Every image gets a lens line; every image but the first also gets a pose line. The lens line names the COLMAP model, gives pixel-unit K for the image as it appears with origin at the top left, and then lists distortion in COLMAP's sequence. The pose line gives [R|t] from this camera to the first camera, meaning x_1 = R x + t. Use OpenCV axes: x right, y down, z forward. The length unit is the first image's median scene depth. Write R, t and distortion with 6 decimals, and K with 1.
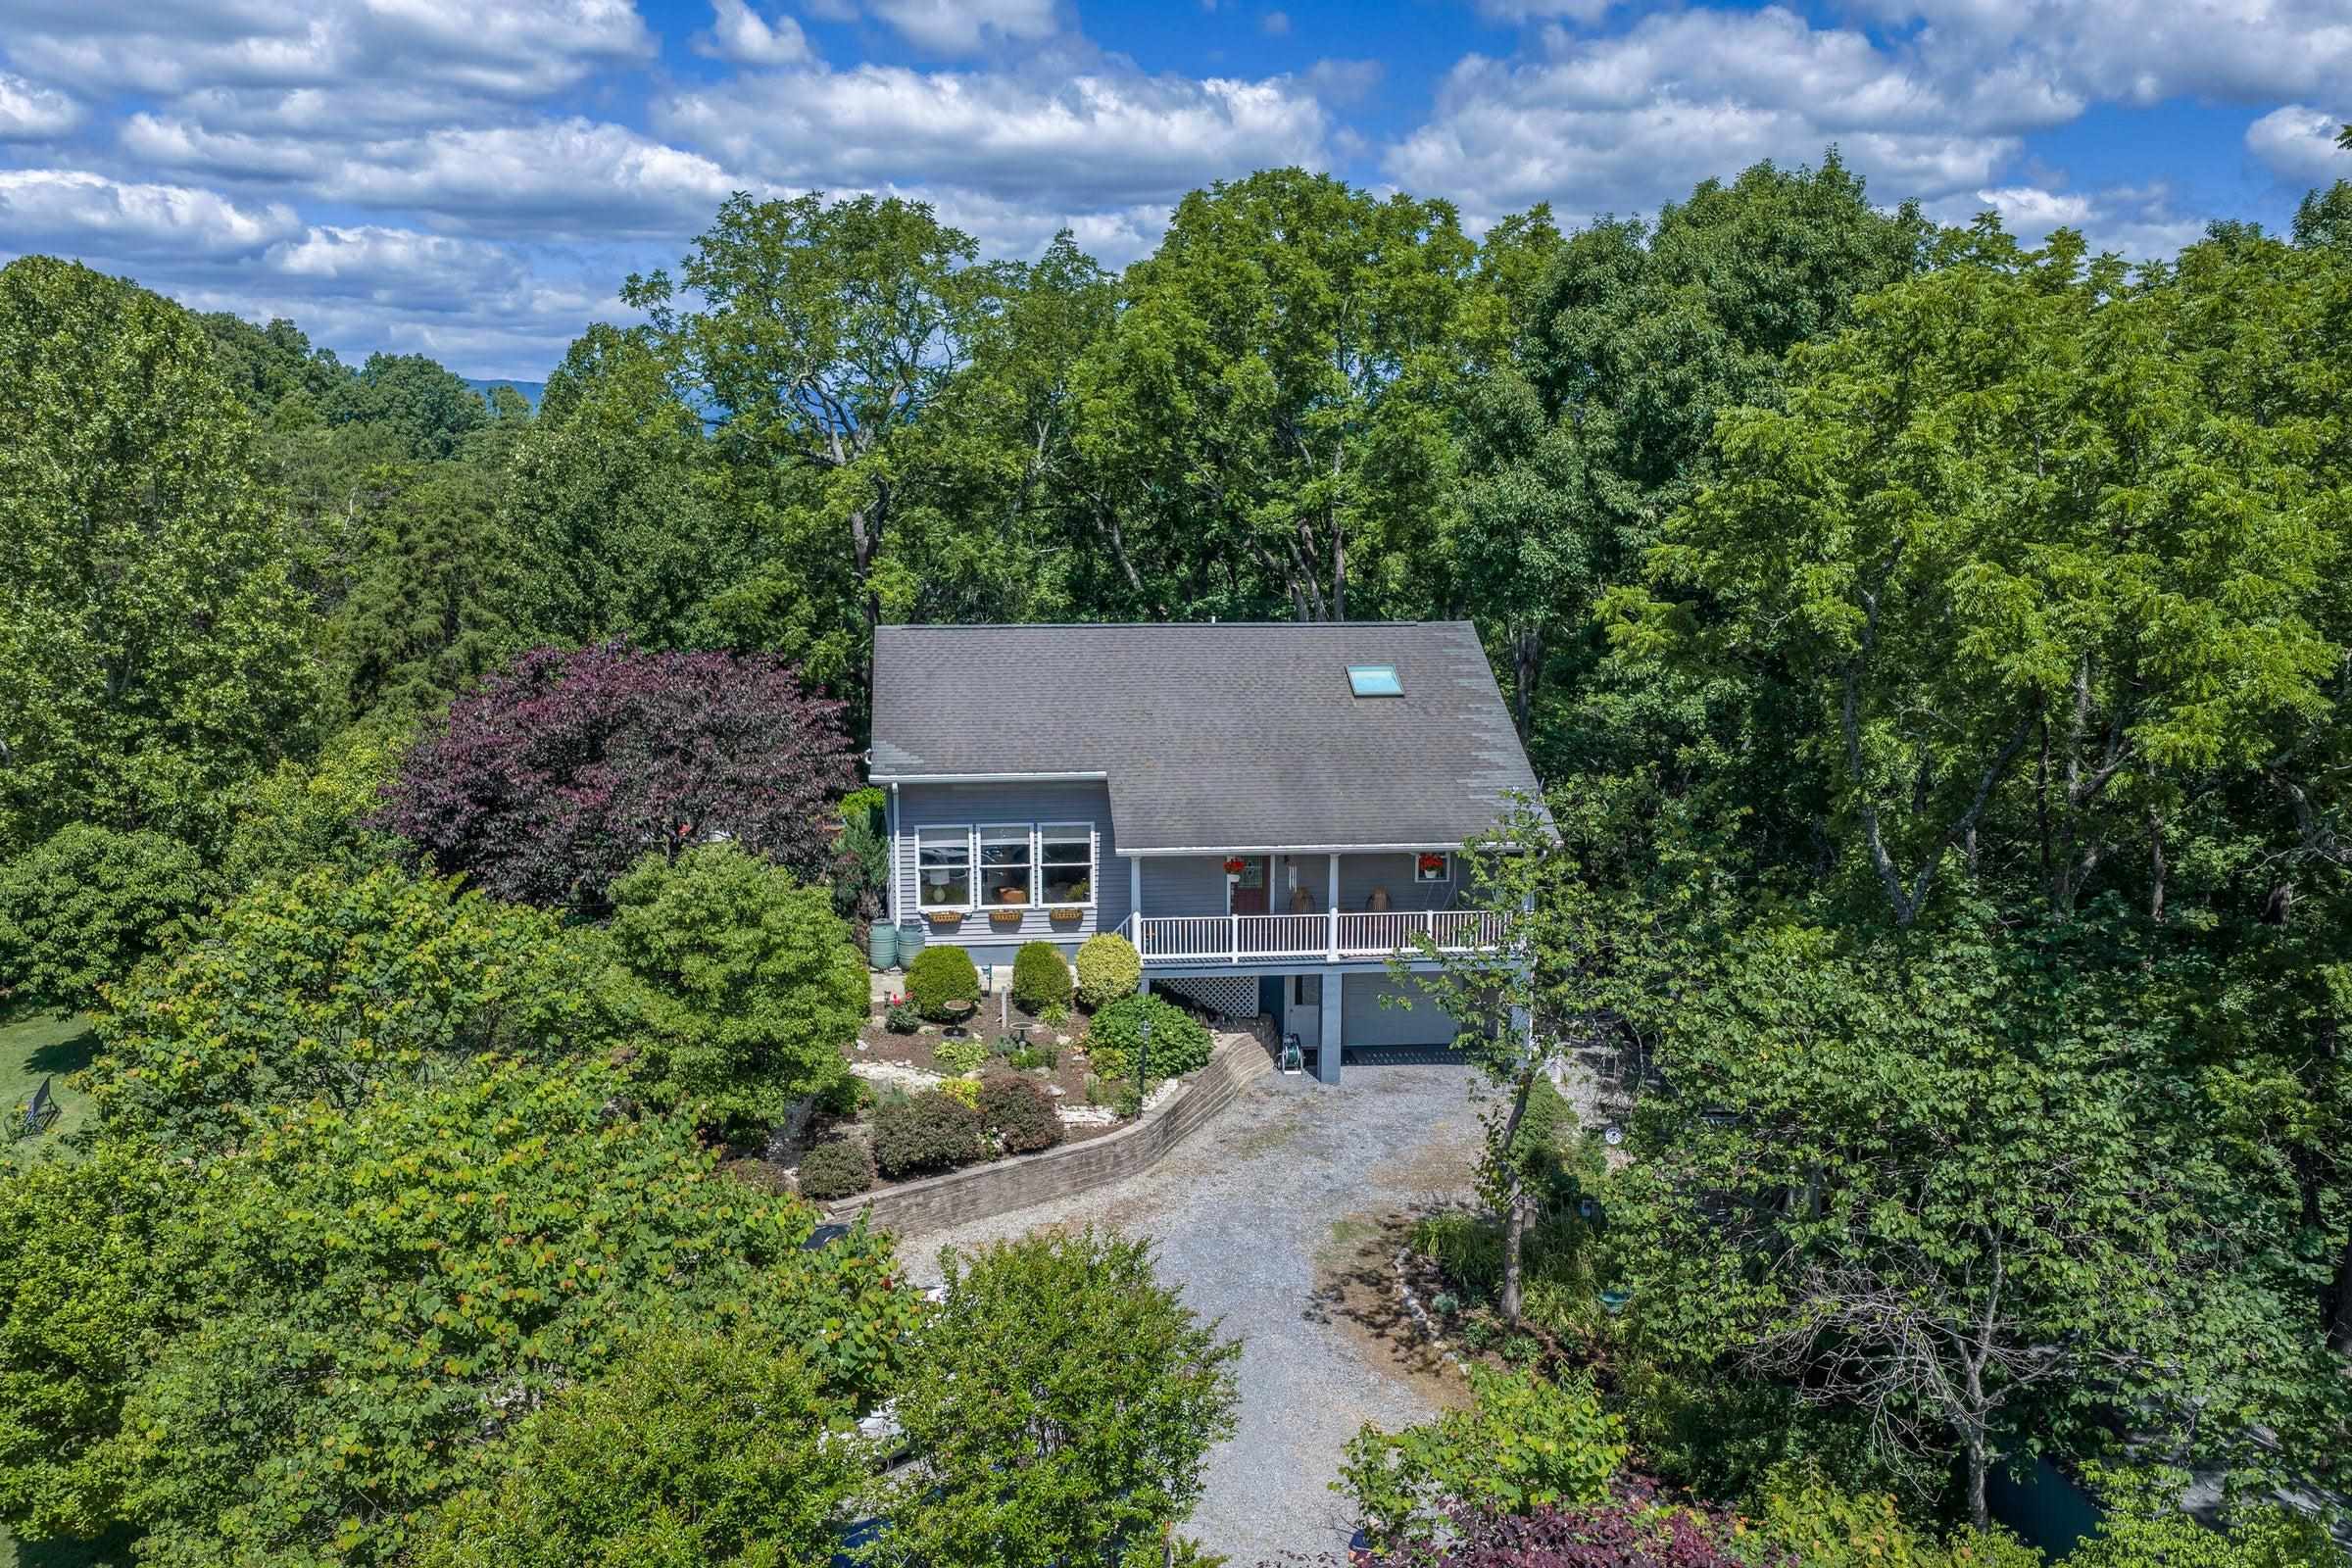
lens RADIAL K [[1992.6, 0, 1176.0], [0, 1992.6, 784.0], [0, 0, 1]] dist [0.026943, -0.003734]
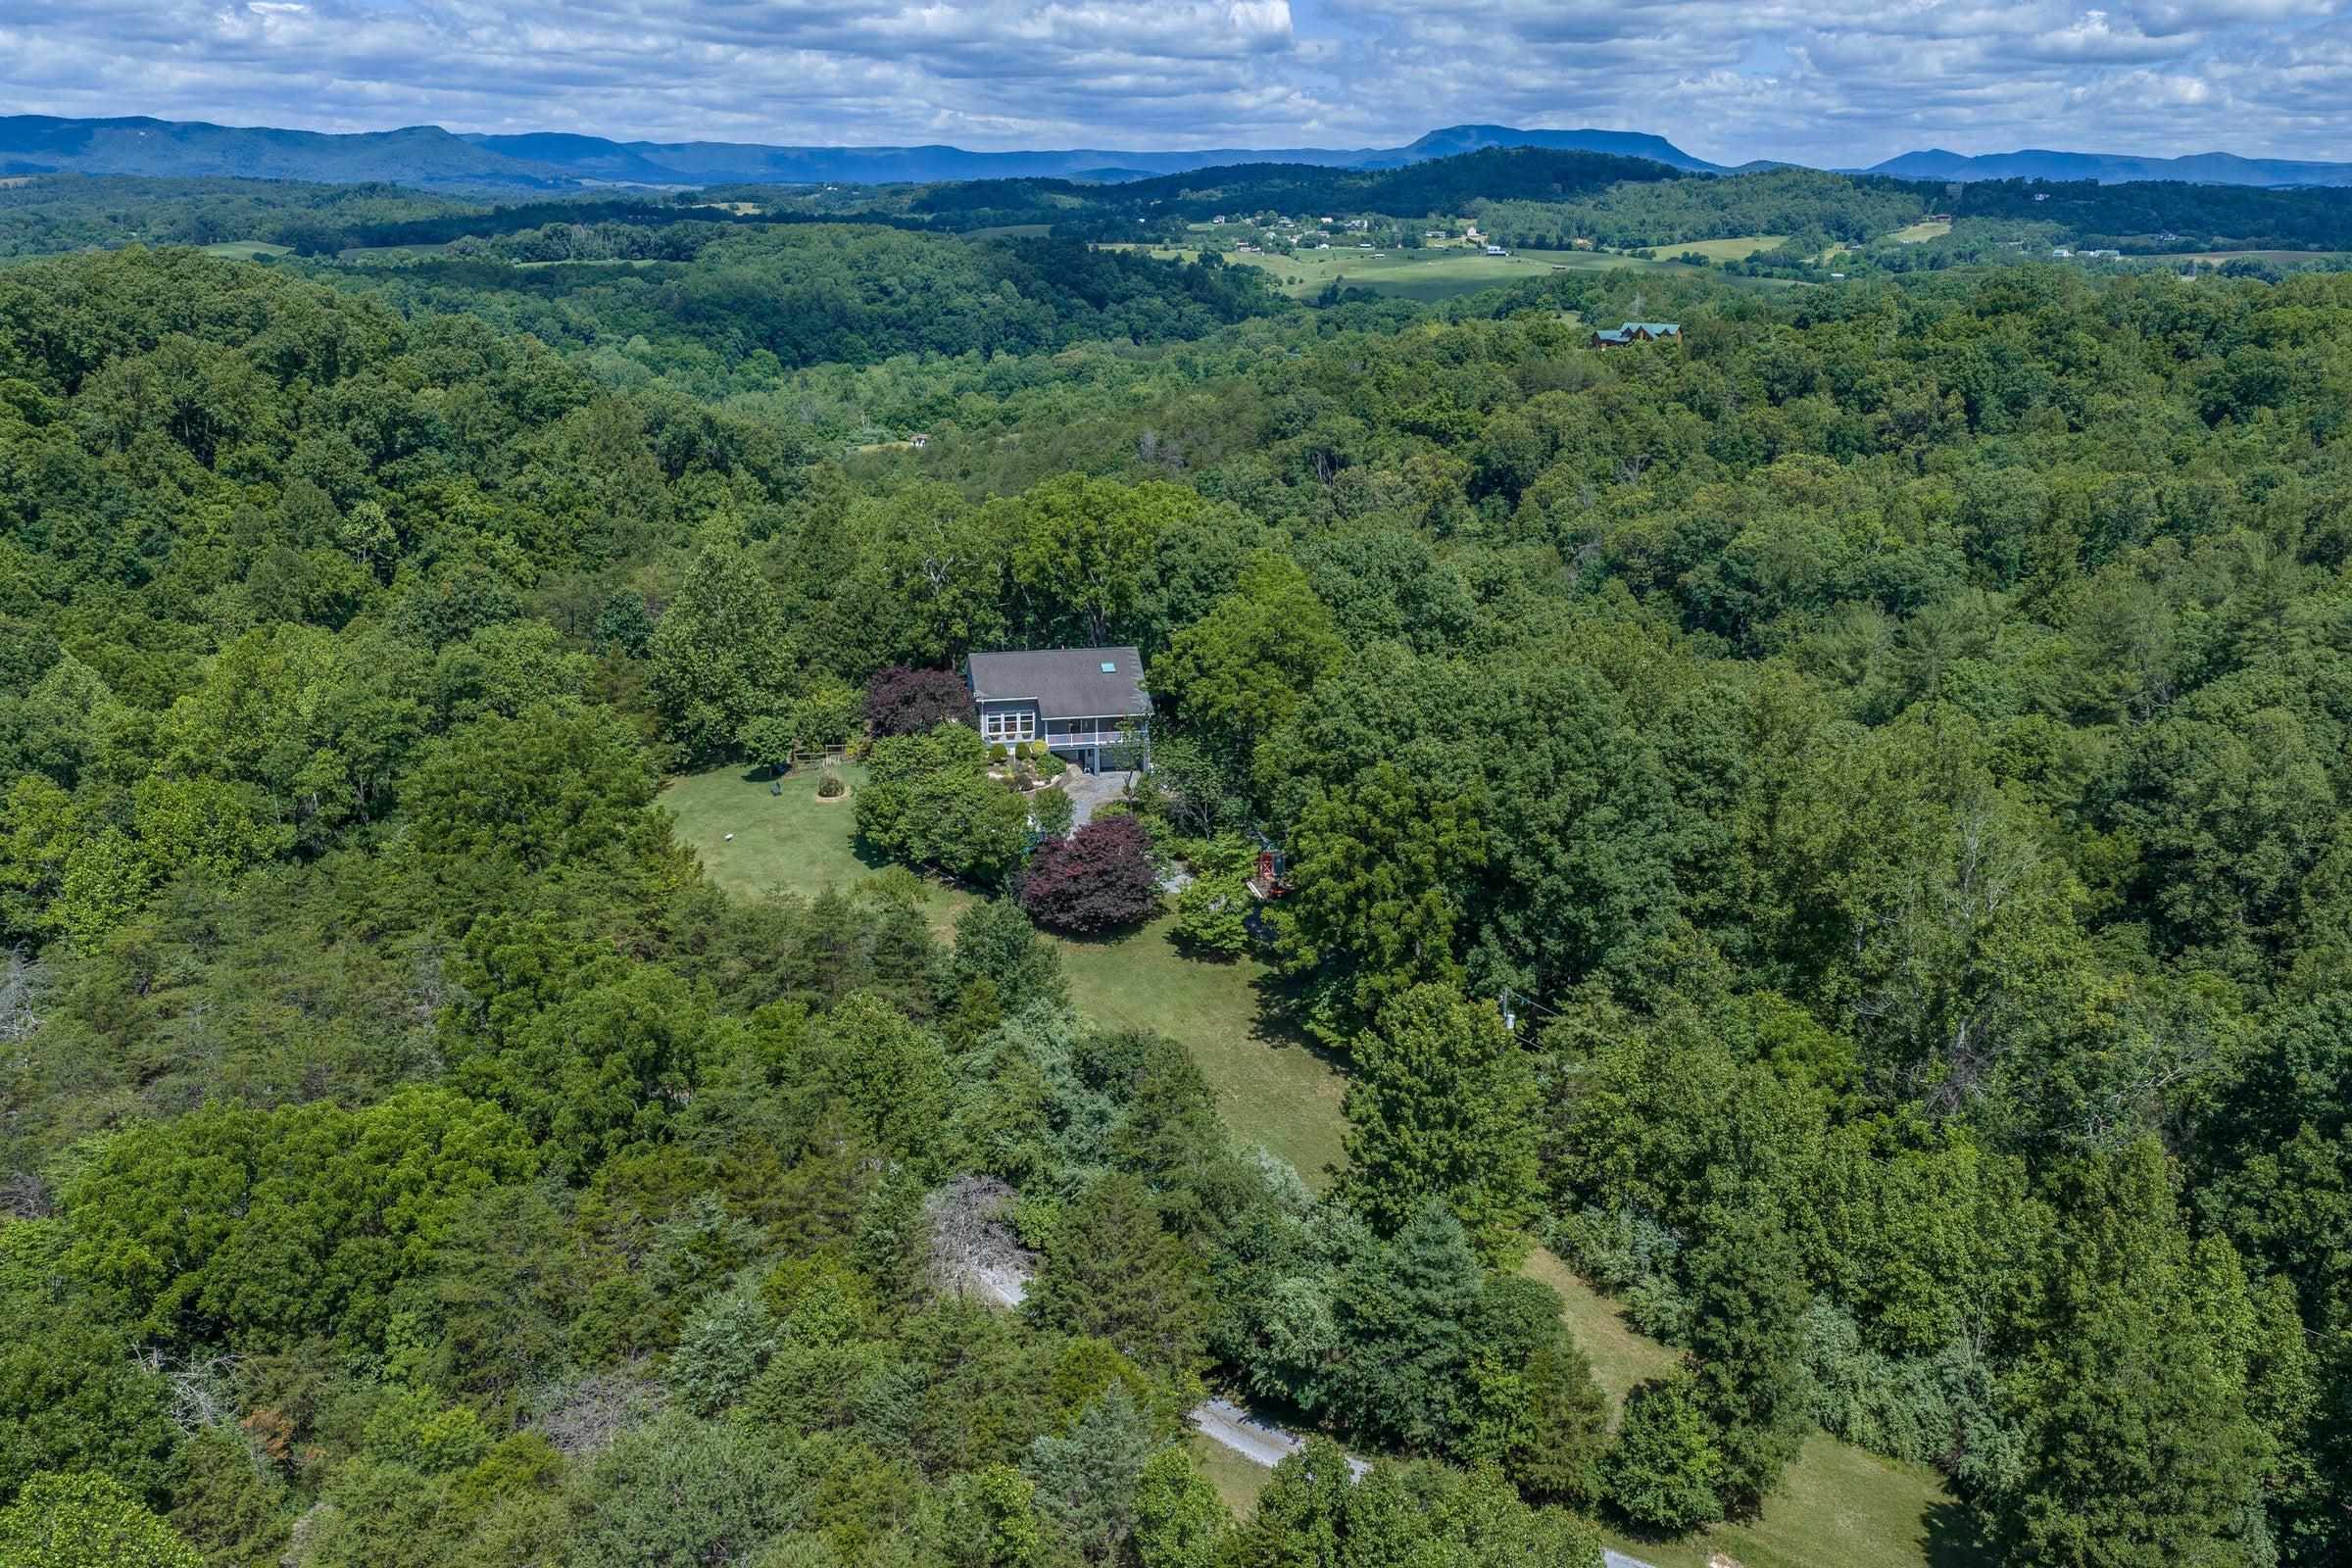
lens RADIAL K [[1992.6, 0, 1176.0], [0, 1992.6, 784.0], [0, 0, 1]] dist [0.026943, -0.003734]
pose [[0.995790, -0.025723, 0.087978, -0.109491], [0.015533, 0.993289, 0.114610, -0.272421], [-0.090335, -0.112761, 0.989507, -2.805251]]
